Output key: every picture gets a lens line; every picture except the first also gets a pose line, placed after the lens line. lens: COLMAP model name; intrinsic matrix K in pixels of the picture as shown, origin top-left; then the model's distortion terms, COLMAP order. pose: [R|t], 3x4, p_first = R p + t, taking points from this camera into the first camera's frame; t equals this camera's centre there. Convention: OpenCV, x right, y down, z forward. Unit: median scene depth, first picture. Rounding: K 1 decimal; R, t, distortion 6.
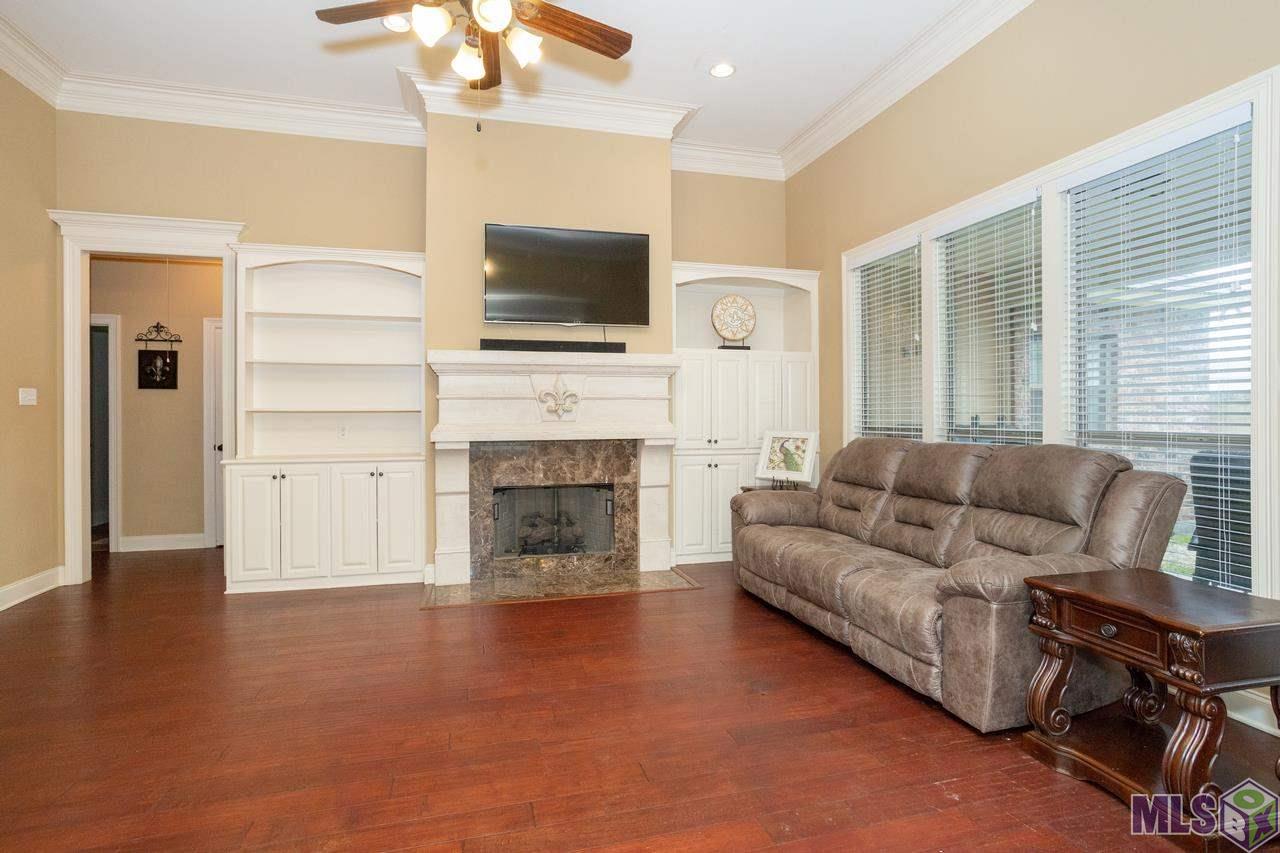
lens RADIAL K [[632.5, 0, 643.0], [0, 632.5, 414.8], [0, 0, 1]] dist [-0.013493, 0.000474]
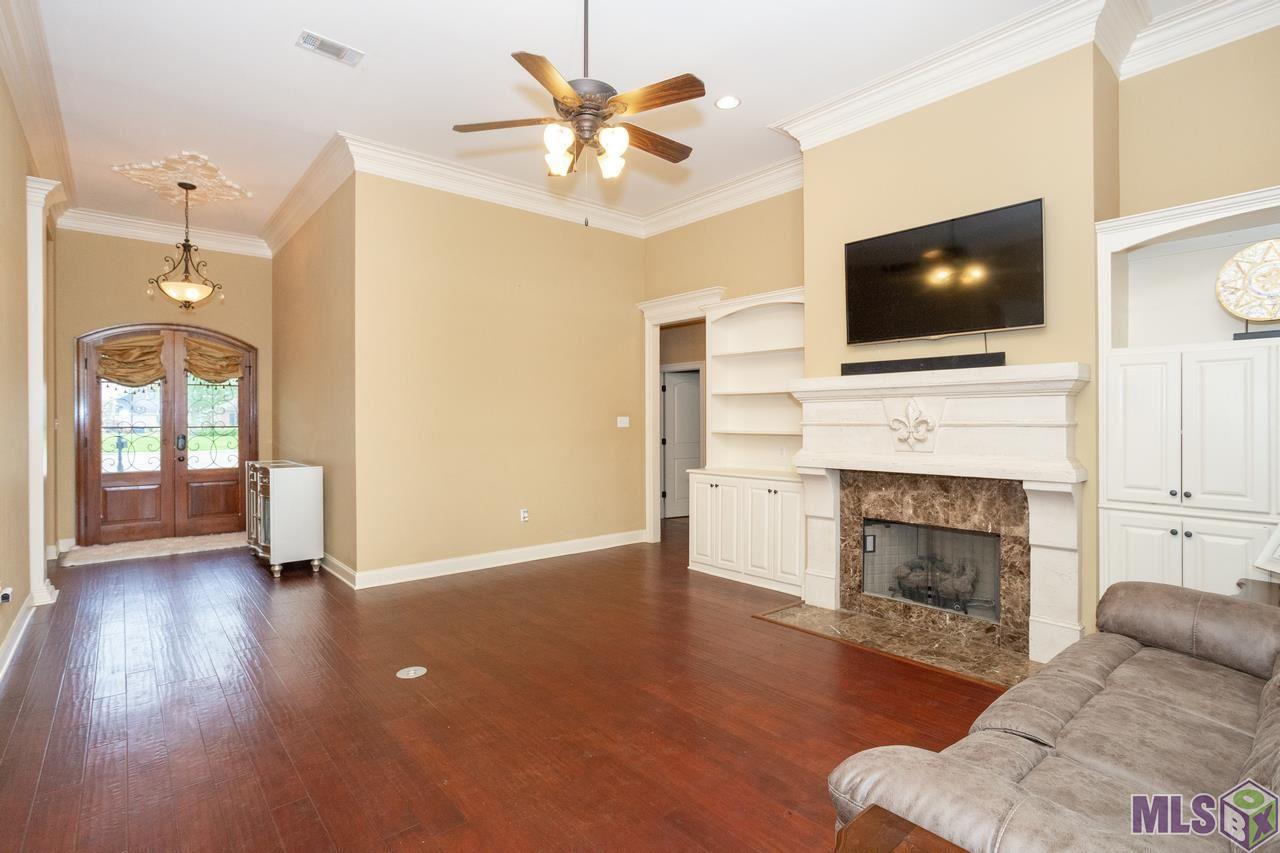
lens RADIAL K [[647.7, 0, 645.2], [0, 647.7, 422.4], [0, 0, 1]] dist [-0.003969, 0.000574]
pose [[0.438583, 0.005782, -0.898672, 0.487978], [0.000782, 0.999976, 0.006815, -0.035068], [0.898690, -0.003691, 0.438568, 0.272409]]
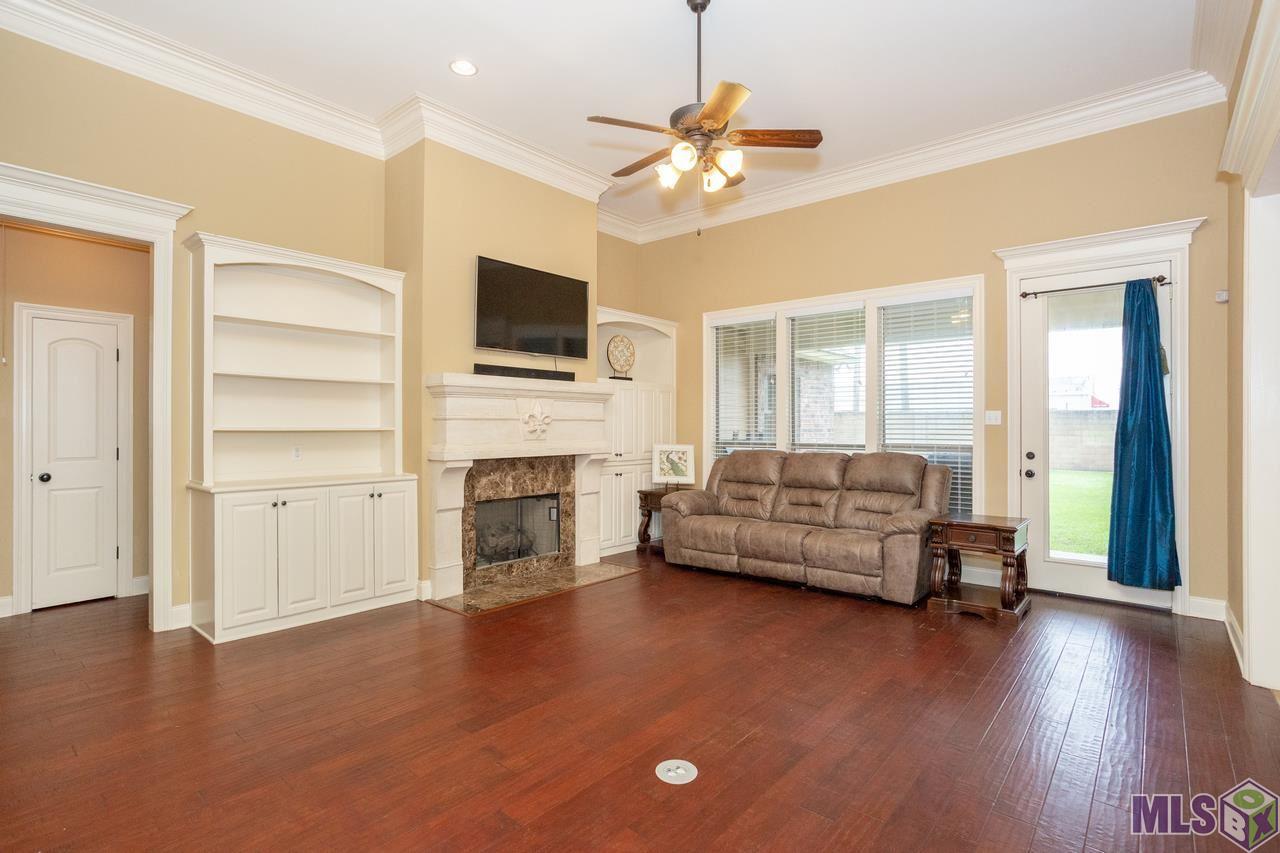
lens RADIAL K [[647.7, 0, 645.2], [0, 647.7, 422.4], [0, 0, 1]] dist [-0.003969, 0.000574]
pose [[0.811759, 0.008399, 0.583932, -0.633863], [-0.004802, 0.999959, -0.007709, -0.012711], [-0.583973, 0.003454, 0.811766, -0.058345]]
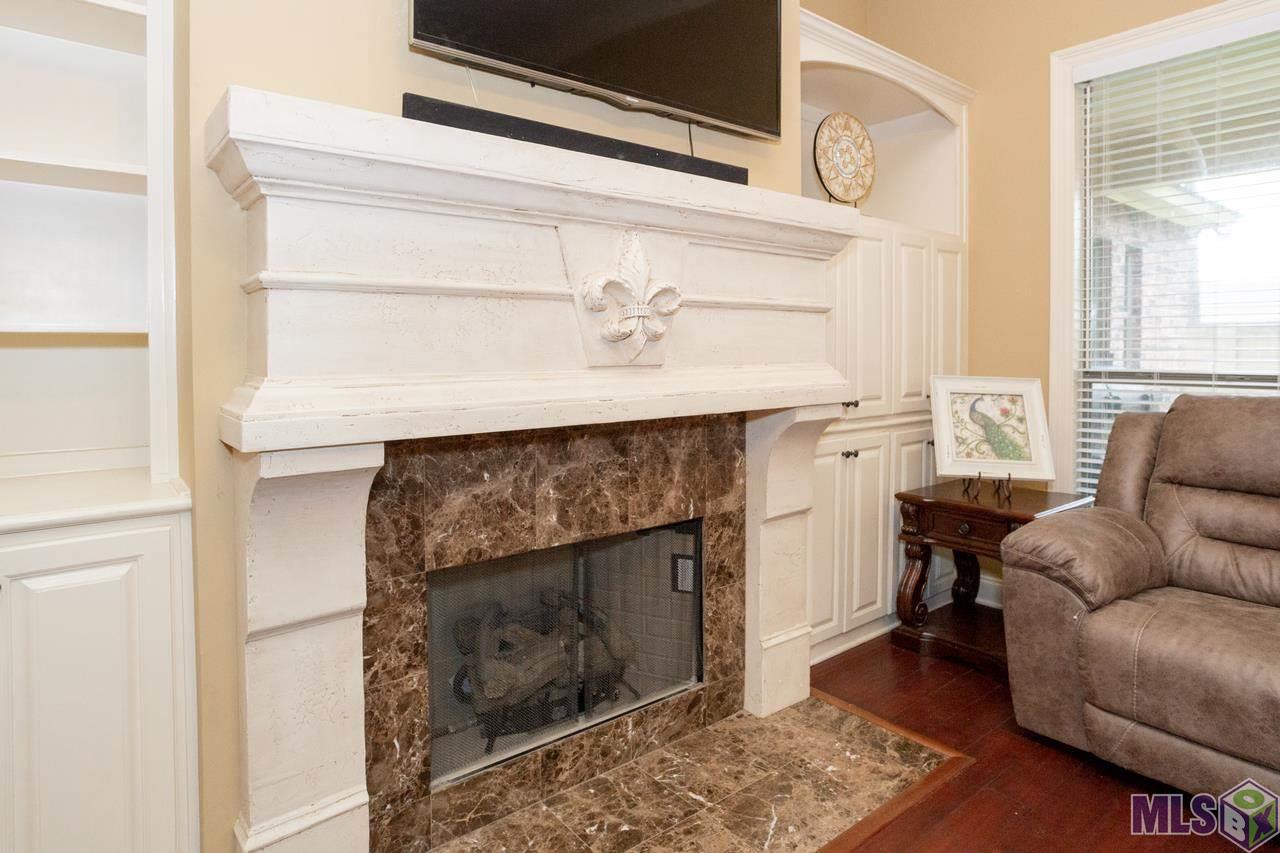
lens RADIAL K [[721.8, 0, 636.0], [0, 721.8, 360.8], [0, 0, 1]] dist [-0.041326, 0.000764]
pose [[0.916160, -0.003278, 0.400799, -0.279696], [-0.005764, 0.999755, 0.021354, -0.001450], [-0.400771, -0.021874, 0.915917, 0.615079]]
